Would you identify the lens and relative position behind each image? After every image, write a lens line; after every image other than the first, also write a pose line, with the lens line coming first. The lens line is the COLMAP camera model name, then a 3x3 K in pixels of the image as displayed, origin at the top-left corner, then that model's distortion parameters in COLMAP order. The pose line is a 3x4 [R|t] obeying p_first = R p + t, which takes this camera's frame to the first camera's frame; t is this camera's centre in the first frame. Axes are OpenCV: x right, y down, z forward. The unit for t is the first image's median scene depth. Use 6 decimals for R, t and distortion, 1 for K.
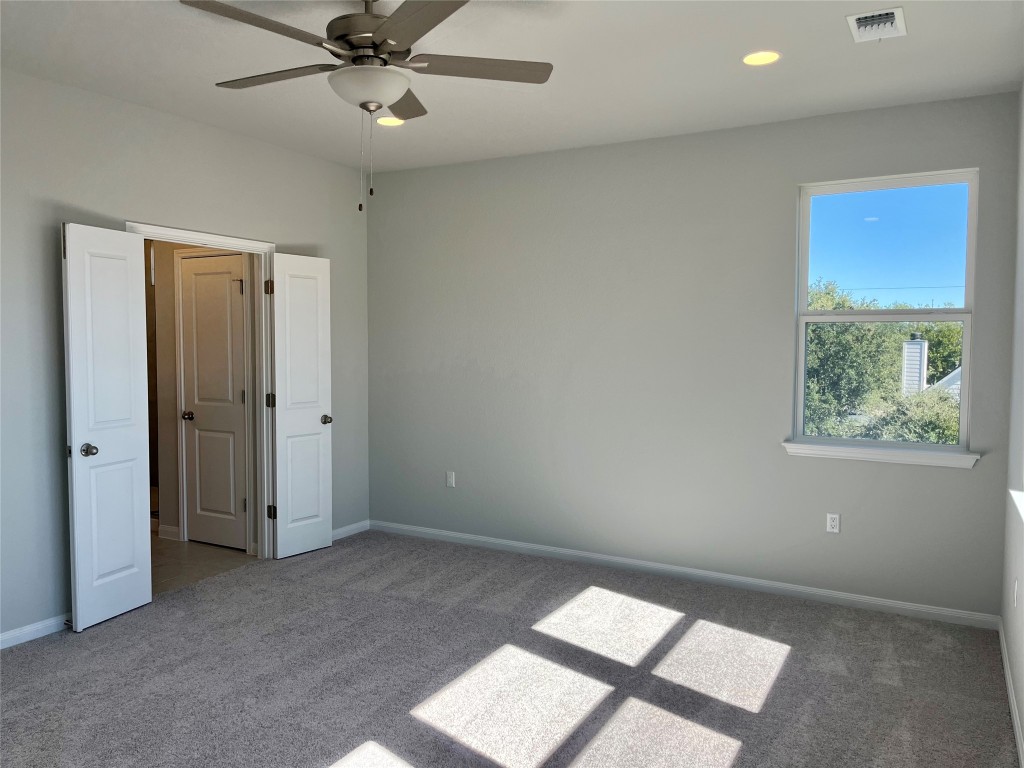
lens RADIAL K [[775.5, 0, 512.0], [0, 775.5, 384.0], [0, 0, 1]] dist [0.063289, -0.085668]
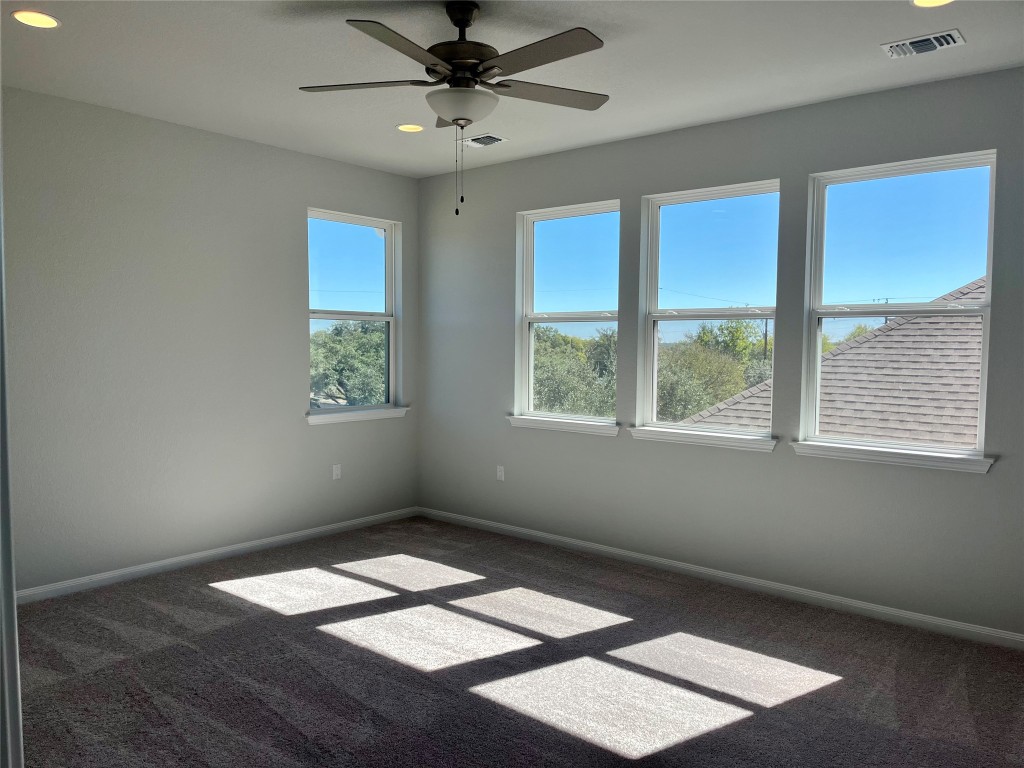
lens RADIAL K [[775.5, 0, 512.0], [0, 775.5, 384.0], [0, 0, 1]] dist [0.063289, -0.085668]
pose [[0.174745, -0.054446, 0.983107, -0.906784], [0.039957, 0.998040, 0.048171, -0.023987], [-0.983803, 0.030865, 0.176578, 0.526433]]
